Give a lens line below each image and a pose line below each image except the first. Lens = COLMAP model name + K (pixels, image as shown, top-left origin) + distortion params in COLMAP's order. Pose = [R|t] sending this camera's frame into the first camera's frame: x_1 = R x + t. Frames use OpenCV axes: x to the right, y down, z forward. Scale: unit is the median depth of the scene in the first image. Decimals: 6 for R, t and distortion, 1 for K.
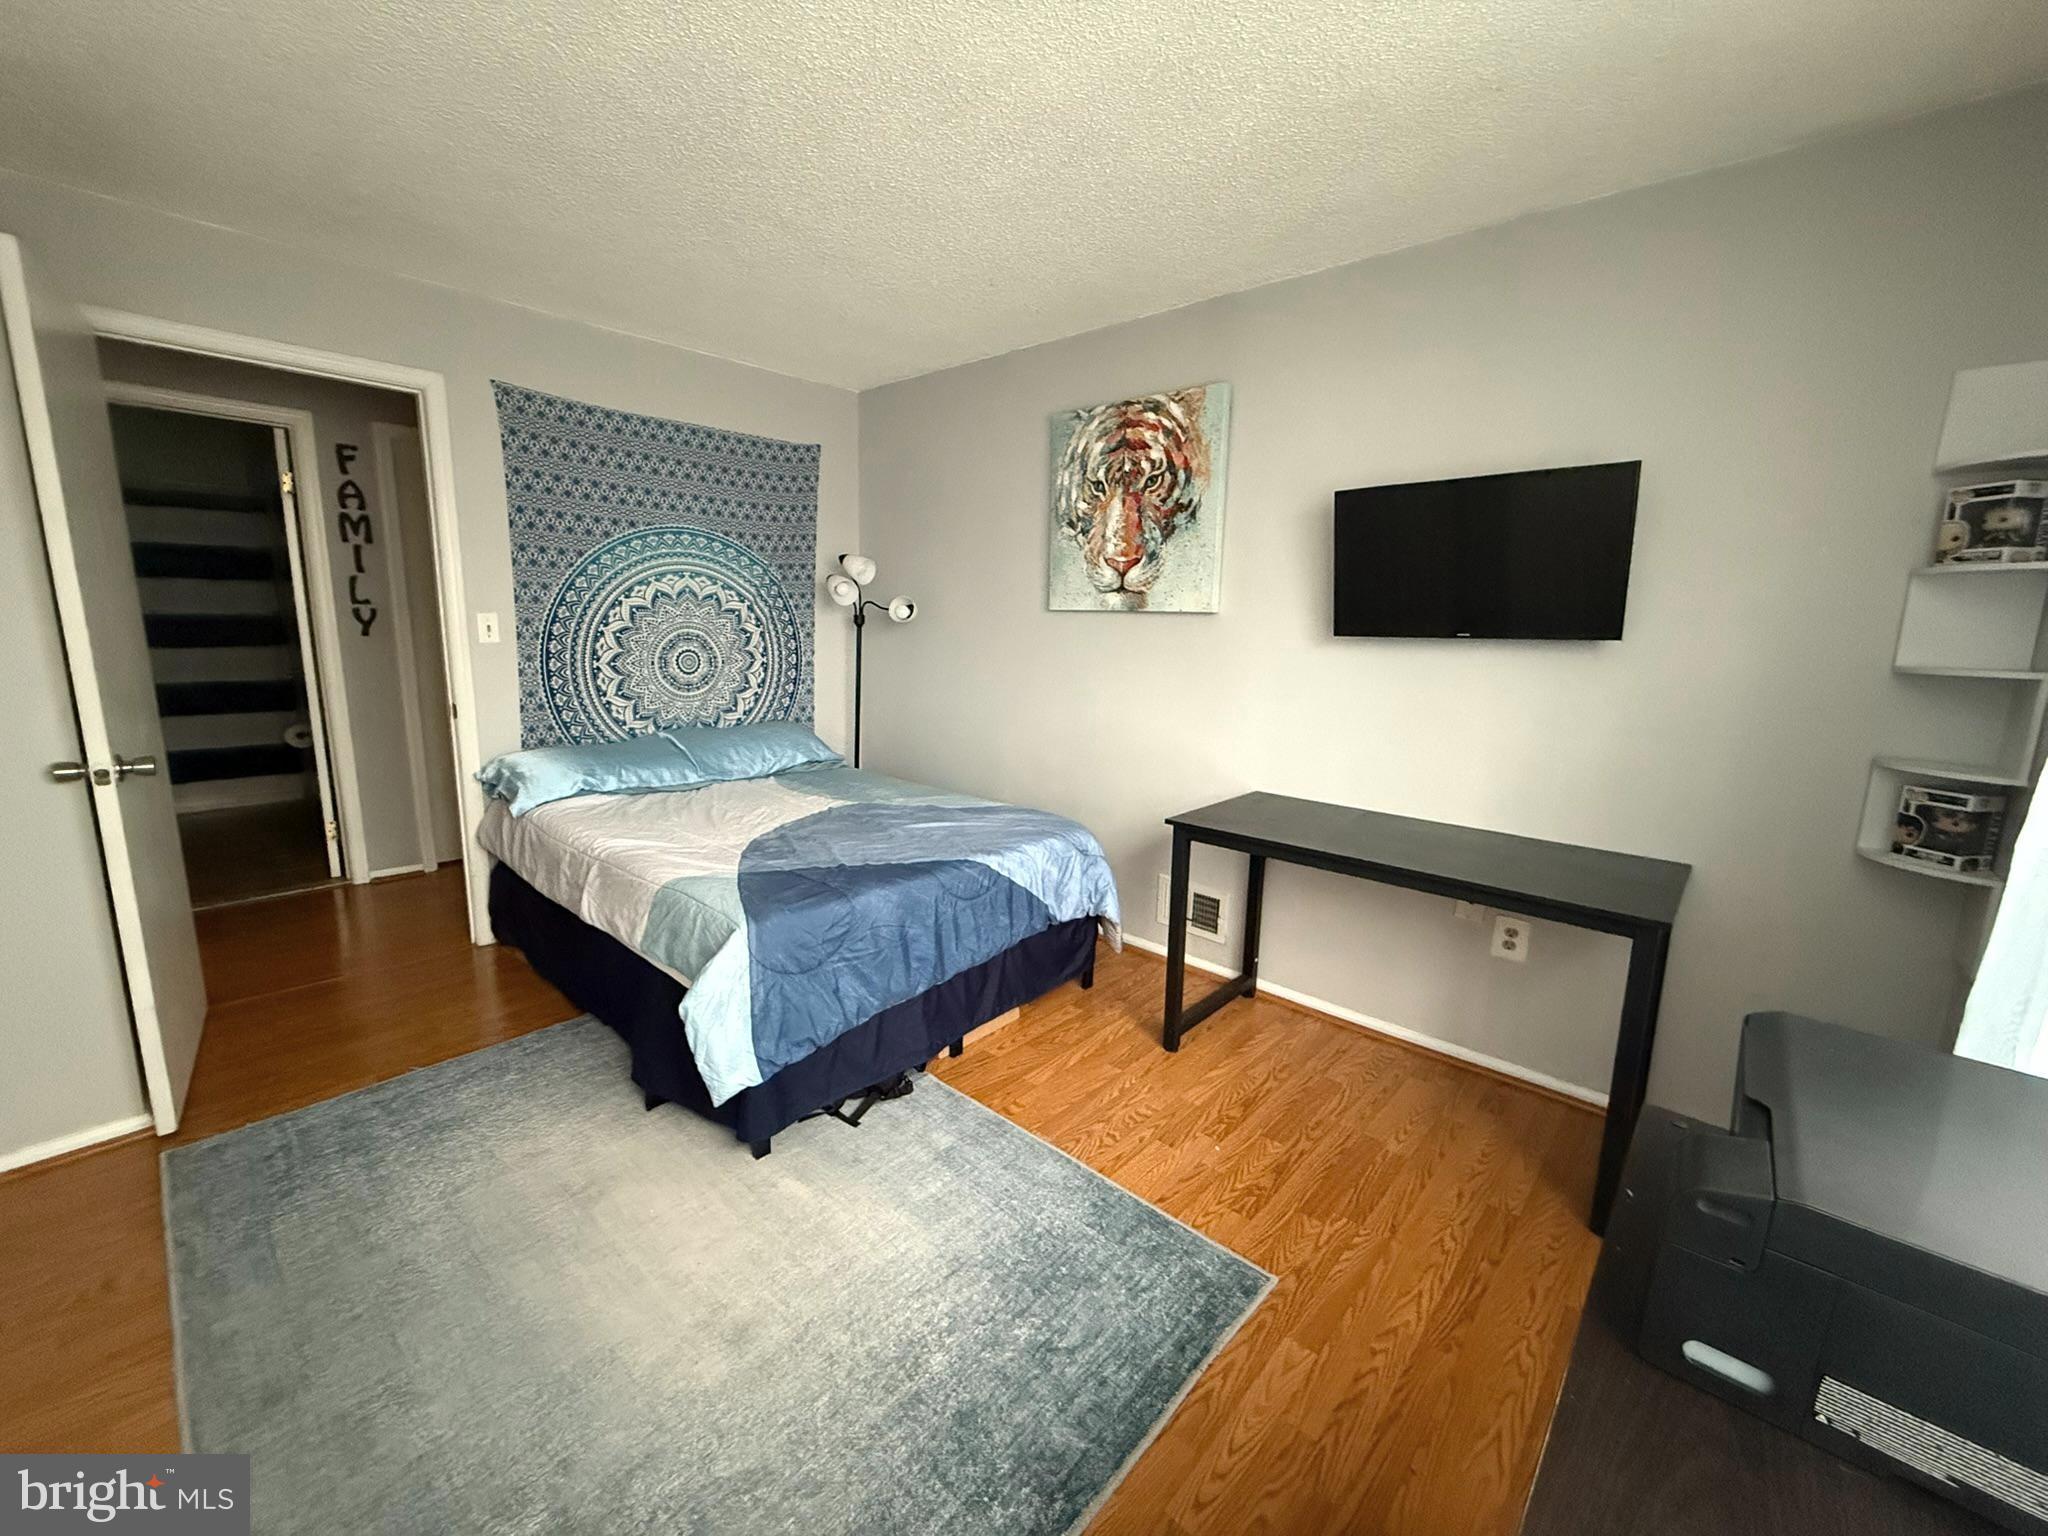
lens RADIAL K [[816.6, 0, 1024.0], [0, 816.6, 768.0], [0, 0, 1]] dist [-0.000866, 0.000168]
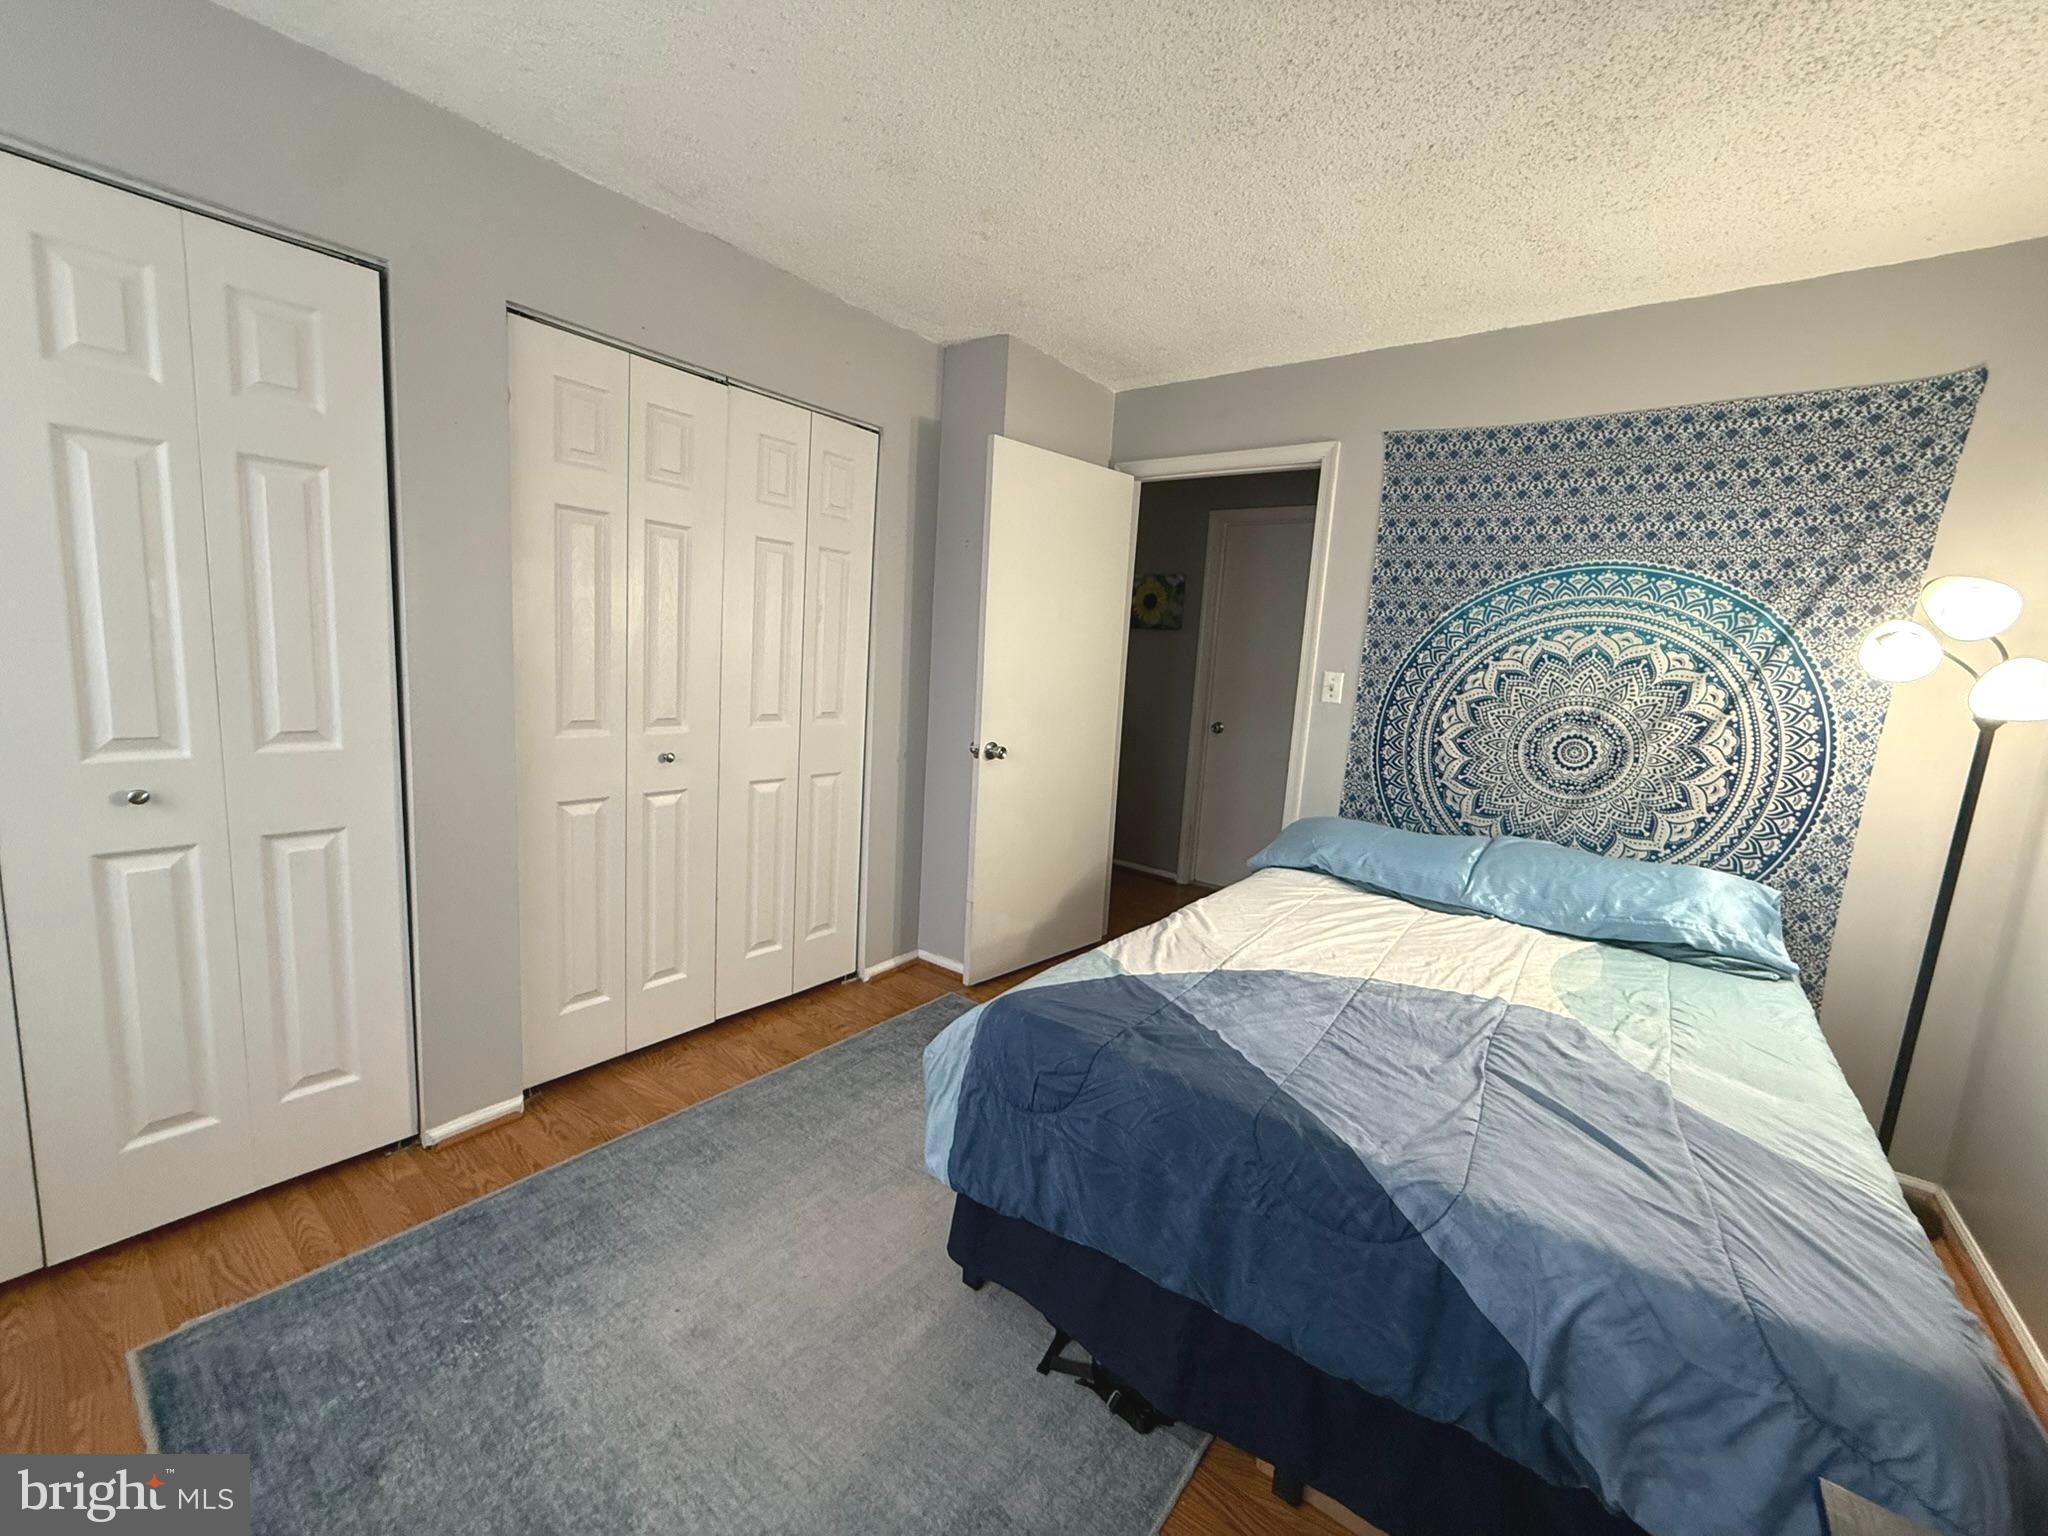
lens RADIAL K [[816.6, 0, 1024.0], [0, 816.6, 768.0], [0, 0, 1]] dist [-0.000866, 0.000168]
pose [[0.076947, 0.121540, -0.989600, 0.268294], [-0.239848, 0.965652, 0.099949, -0.079216], [0.967756, 0.229662, 0.103455, 0.508767]]
